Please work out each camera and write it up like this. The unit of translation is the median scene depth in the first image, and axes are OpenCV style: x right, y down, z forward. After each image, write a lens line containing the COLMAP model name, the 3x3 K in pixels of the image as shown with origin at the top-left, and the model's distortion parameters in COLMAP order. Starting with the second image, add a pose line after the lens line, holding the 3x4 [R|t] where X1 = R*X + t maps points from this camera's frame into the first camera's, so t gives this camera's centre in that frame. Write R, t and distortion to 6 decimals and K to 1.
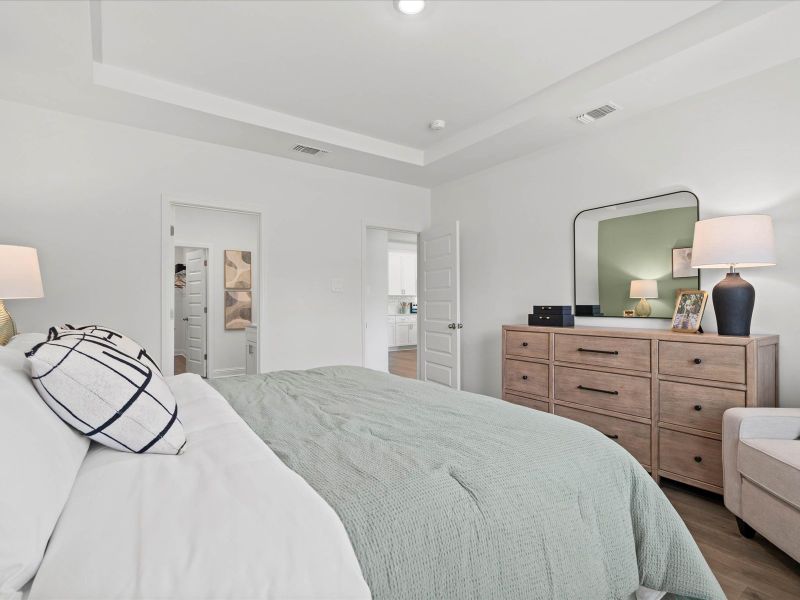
lens RADIAL K [[406.2, 0, 397.2], [0, 406.2, 300.6], [0, 0, 1]] dist [-0.002080, 0.000242]
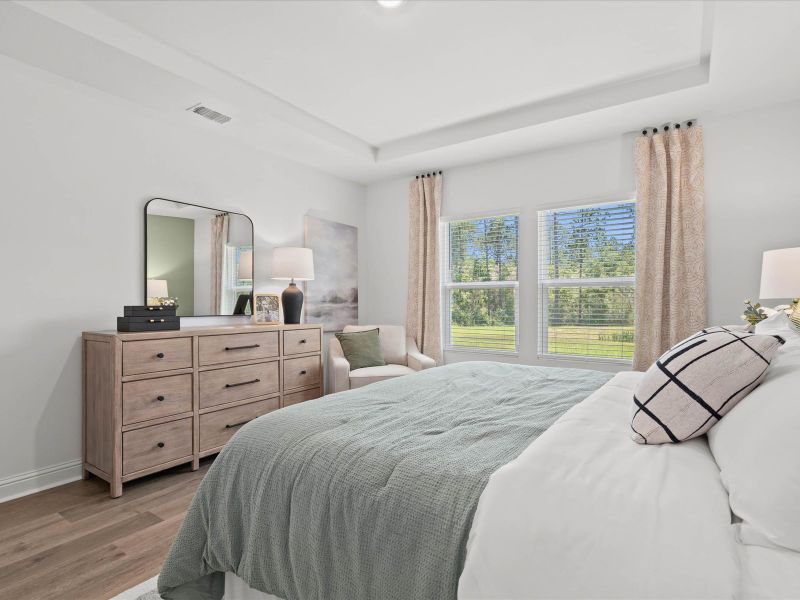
lens RADIAL K [[406.2, 0, 397.2], [0, 406.2, 300.6], [0, 0, 1]] dist [-0.002080, 0.000242]
pose [[-0.334915, 0.008100, 0.942214, -0.638109], [-0.007692, 0.999906, -0.011330, 0.009667], [-0.942217, -0.011042, -0.334821, 0.941973]]
